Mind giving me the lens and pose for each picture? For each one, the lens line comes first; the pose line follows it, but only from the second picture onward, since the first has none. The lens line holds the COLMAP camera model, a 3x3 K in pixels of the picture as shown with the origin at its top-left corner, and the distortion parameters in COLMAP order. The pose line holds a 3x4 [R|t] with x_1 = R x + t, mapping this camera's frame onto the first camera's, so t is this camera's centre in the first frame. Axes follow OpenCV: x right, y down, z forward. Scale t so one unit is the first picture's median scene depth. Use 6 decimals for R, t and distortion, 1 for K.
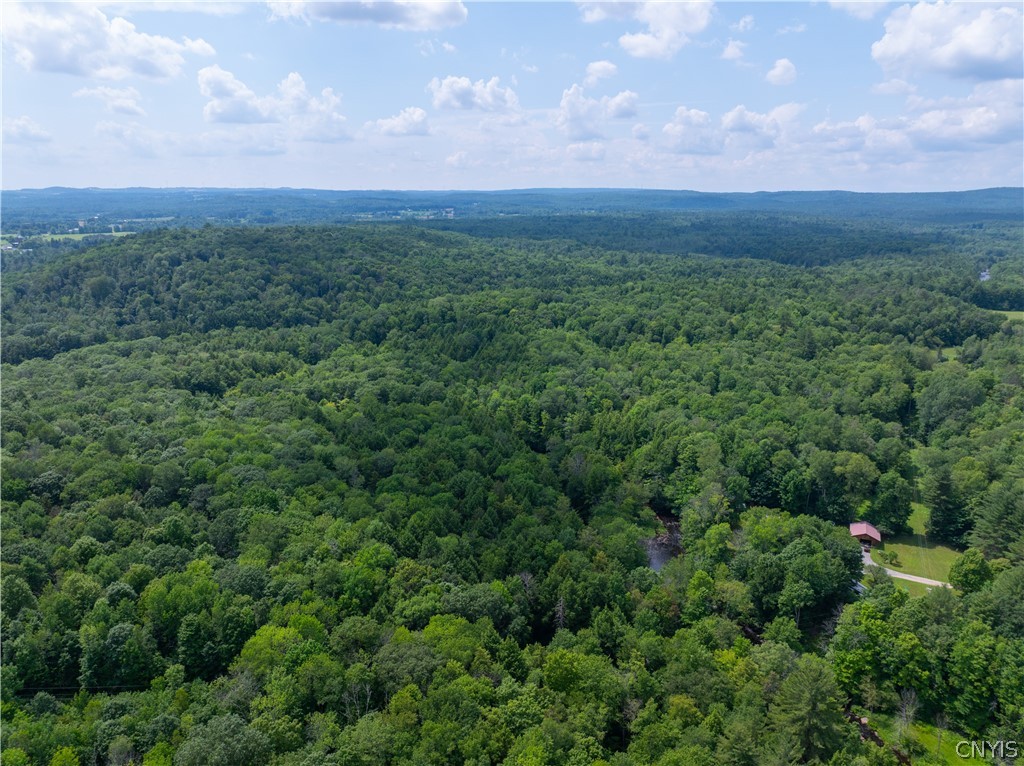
lens RADIAL K [[735.1, 0, 512.1], [0, 735.1, 380.4], [0, 0, 1]] dist [-0.070998, 0.057995]
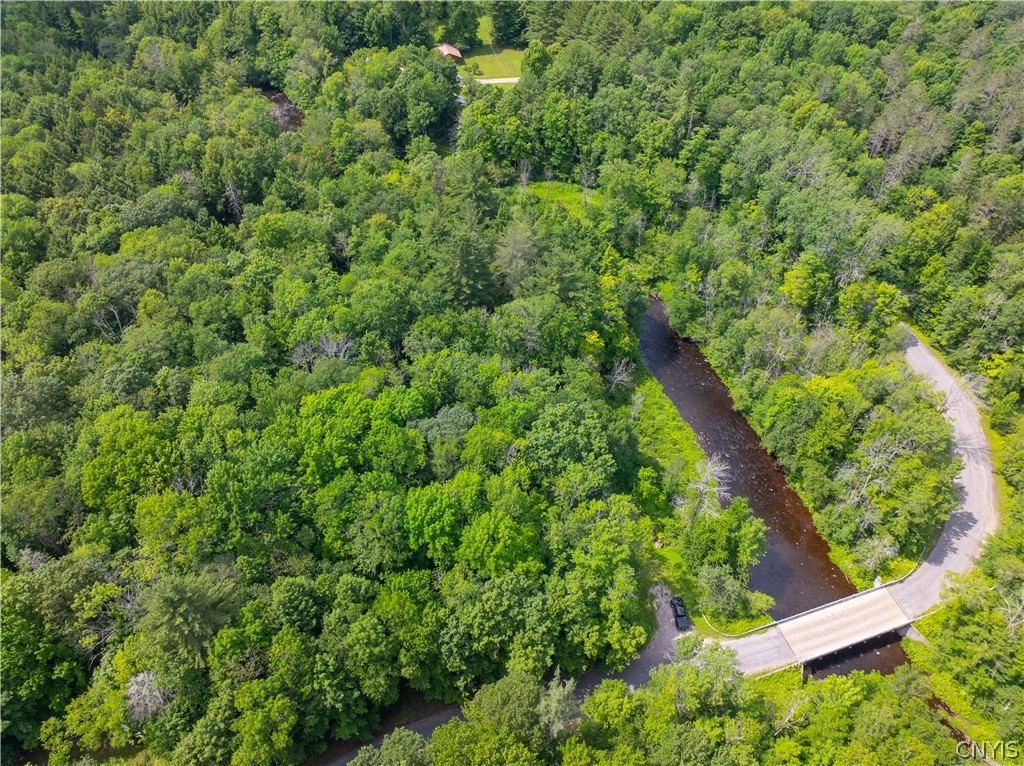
lens RADIAL K [[735.1, 0, 512.1], [0, 735.1, 380.4], [0, 0, 1]] dist [-0.070998, 0.057995]
pose [[0.800827, -0.437200, 0.409306, -0.150144], [0.160766, 0.815284, 0.556297, 0.022980], [-0.576914, -0.379695, 0.723189, -0.069828]]
